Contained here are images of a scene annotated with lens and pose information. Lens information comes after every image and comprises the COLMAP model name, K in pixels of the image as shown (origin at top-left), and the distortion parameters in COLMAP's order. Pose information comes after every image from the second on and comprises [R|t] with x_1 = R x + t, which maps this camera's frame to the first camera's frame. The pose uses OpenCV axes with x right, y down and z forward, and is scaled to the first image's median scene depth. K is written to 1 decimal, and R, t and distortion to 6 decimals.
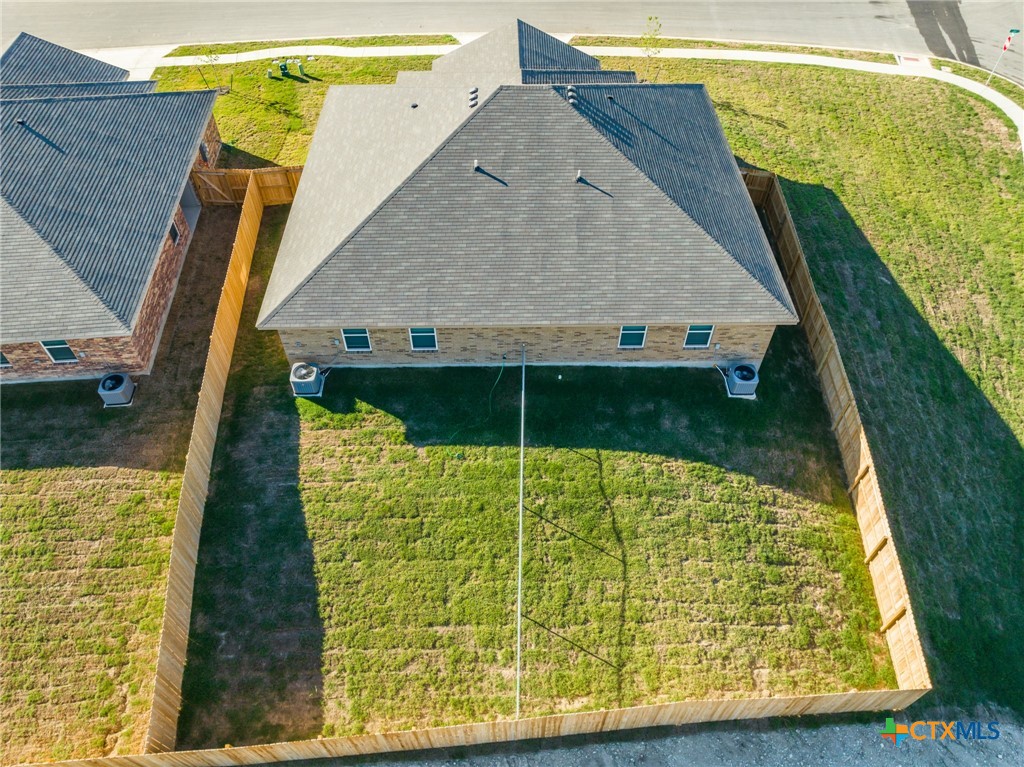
lens RADIAL K [[719.7, 0, 512.0], [0, 719.7, 383.5], [0, 0, 1]] dist [-0.020972, -0.001276]
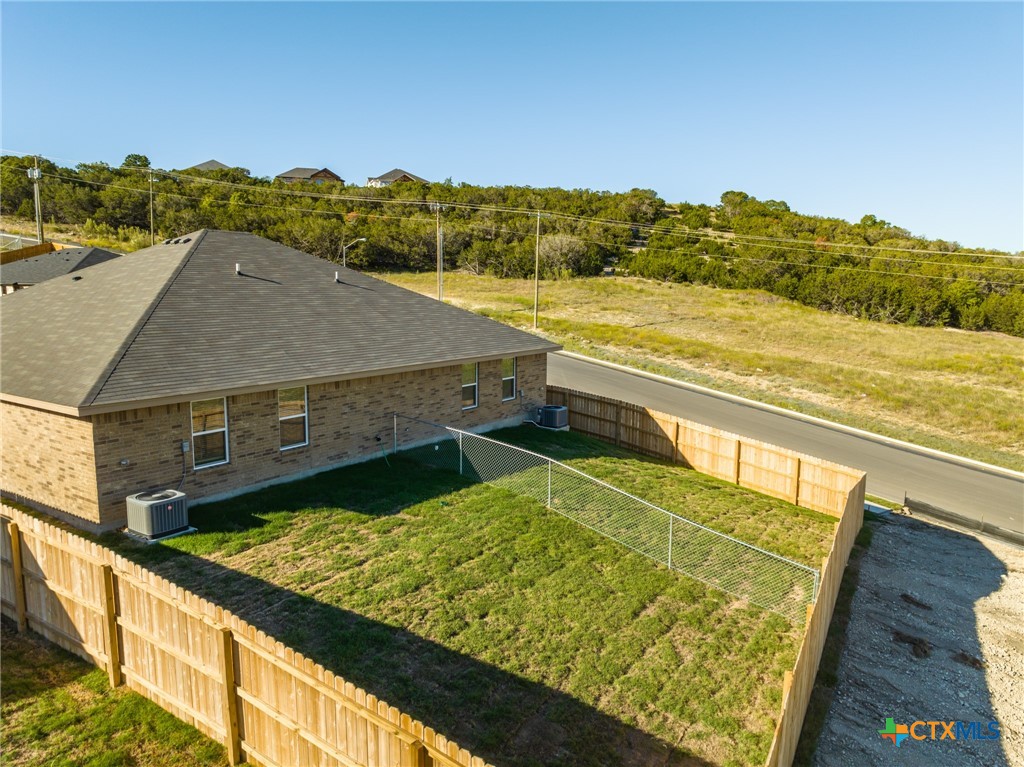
lens RADIAL K [[719.7, 0, 512.0], [0, 719.7, 383.5], [0, 0, 1]] dist [-0.020972, -0.001276]
pose [[0.568622, -0.107420, 0.815555, -0.636405], [0.620663, 0.706690, -0.339658, 0.315930], [-0.539859, 0.699322, 0.468510, 0.567847]]
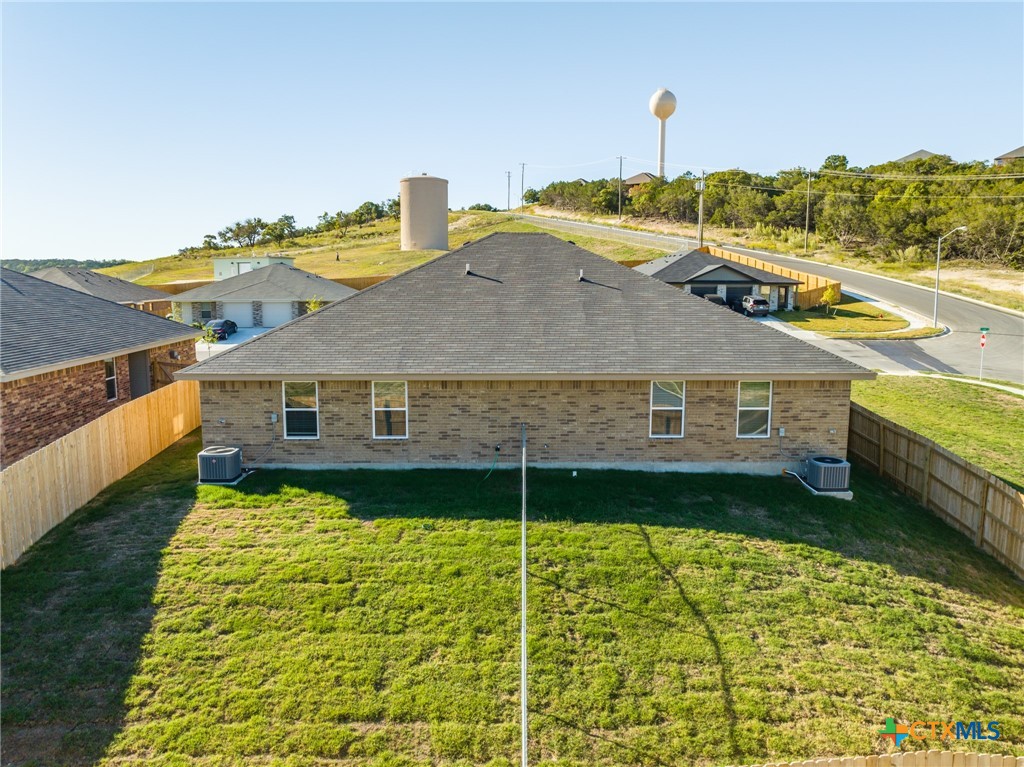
lens RADIAL K [[728.8, 0, 512.0], [0, 728.8, 383.5], [0, 0, 1]] dist [-0.036422, 0.001340]
pose [[0.999968, -0.001371, 0.007839, -0.001715], [0.006224, 0.748504, -0.663101, 0.457960], [-0.004959, 0.663129, 0.748489, 0.446380]]
